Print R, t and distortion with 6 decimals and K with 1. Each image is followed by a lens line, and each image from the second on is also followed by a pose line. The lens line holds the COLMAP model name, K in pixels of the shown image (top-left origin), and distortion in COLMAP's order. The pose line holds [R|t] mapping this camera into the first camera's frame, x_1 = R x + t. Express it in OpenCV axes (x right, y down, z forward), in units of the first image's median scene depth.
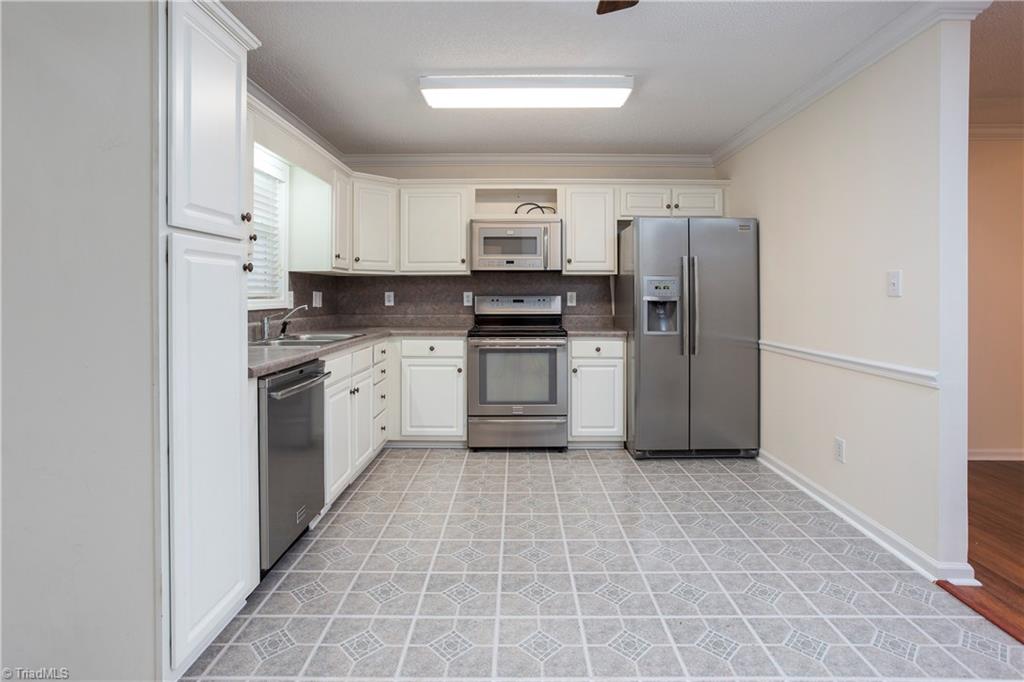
lens RADIAL K [[508.4, 0, 499.0], [0, 508.4, 311.1], [0, 0, 1]] dist [-0.041253, 0.020379]
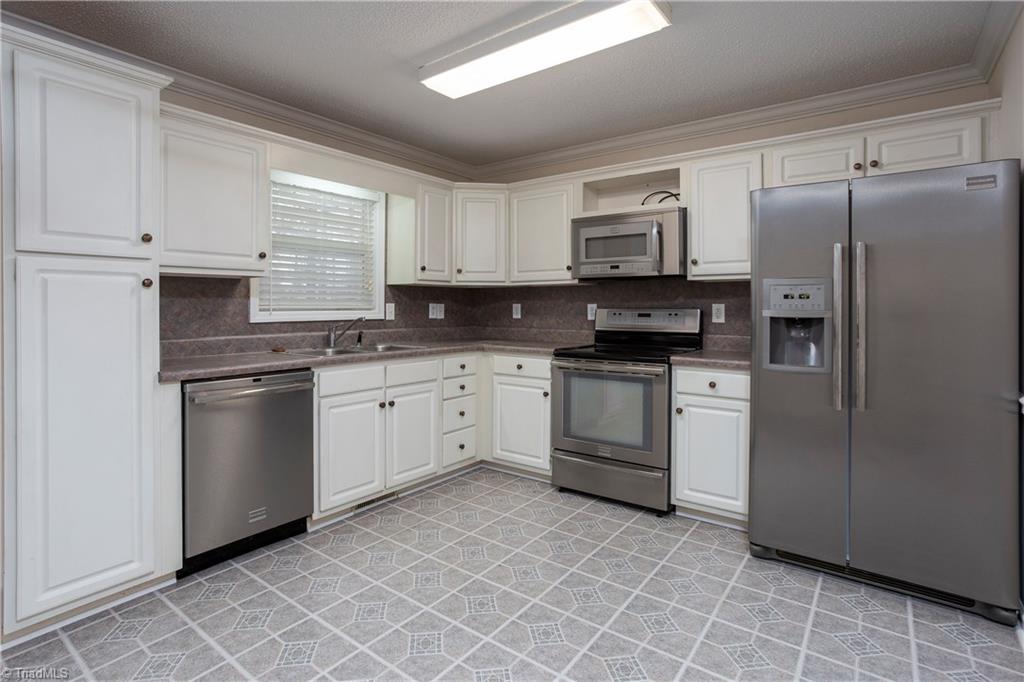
lens RADIAL K [[505.7, 0, 516.1], [0, 505.7, 319.7], [0, 0, 1]] dist [-0.000945, 0.001294]
pose [[0.809382, 0.017063, -0.587034, 0.383452], [-0.019999, 0.999799, 0.001487, -0.010727], [0.586941, 0.010536, 0.809561, 0.263171]]
